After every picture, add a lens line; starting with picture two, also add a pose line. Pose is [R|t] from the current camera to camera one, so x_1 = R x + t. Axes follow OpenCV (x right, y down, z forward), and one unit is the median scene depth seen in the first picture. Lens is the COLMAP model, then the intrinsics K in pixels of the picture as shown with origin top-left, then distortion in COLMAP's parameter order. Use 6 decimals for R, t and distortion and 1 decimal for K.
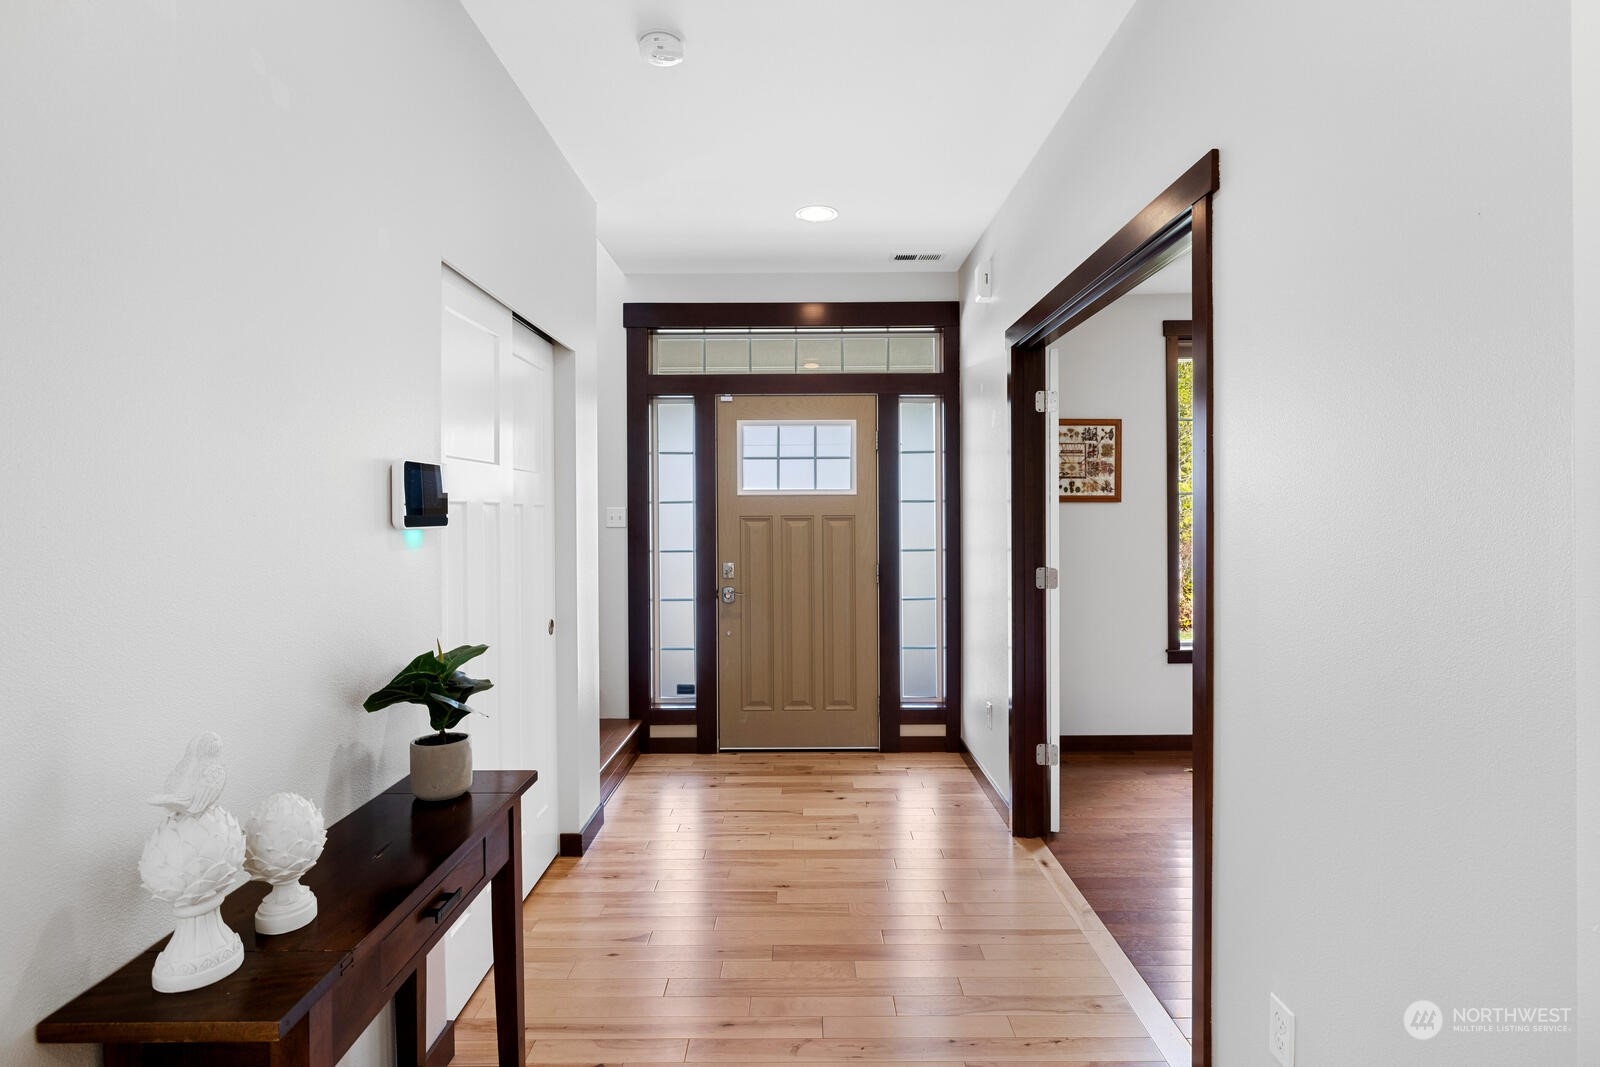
lens RADIAL K [[682.4, 0, 802.1], [0, 682.4, 524.6], [0, 0, 1]] dist [-0.001010, 0.000224]
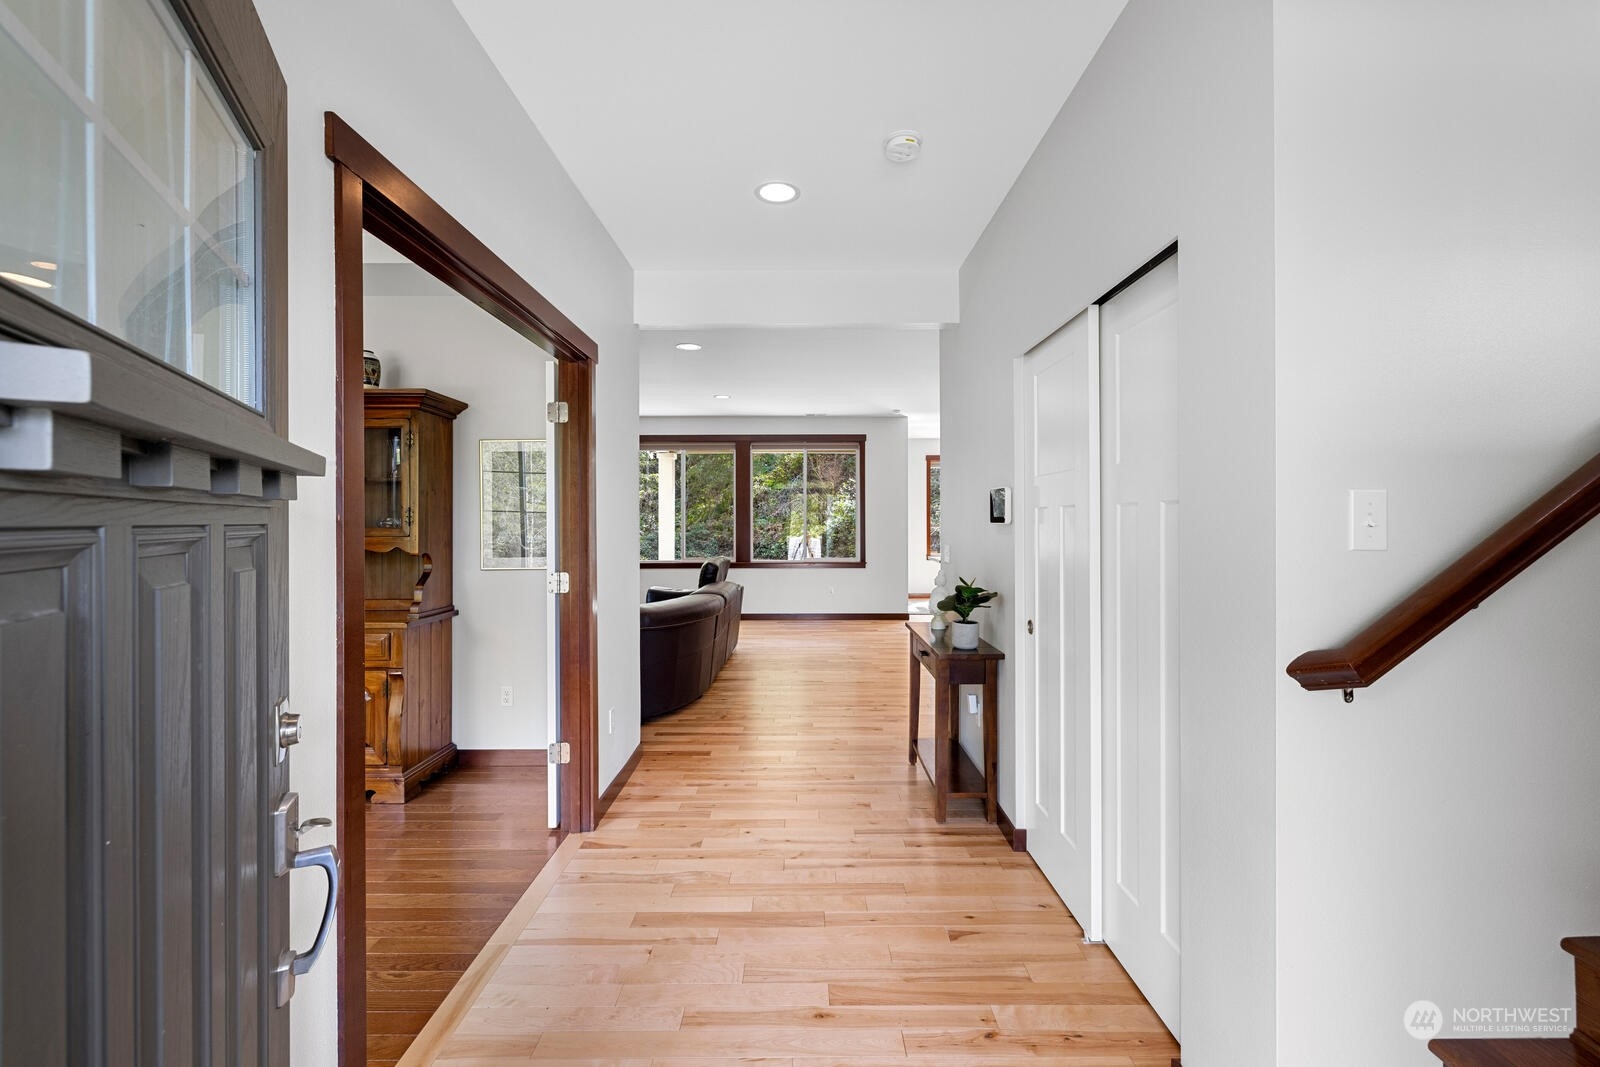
lens RADIAL K [[682.4, 0, 802.1], [0, 682.4, 524.6], [0, 0, 1]] dist [-0.001010, 0.000224]
pose [[-0.999947, 0.008070, -0.006362, -0.005297], [0.007954, 0.999803, 0.018178, -0.021288], [0.006507, 0.018127, -0.999815, 1.989551]]
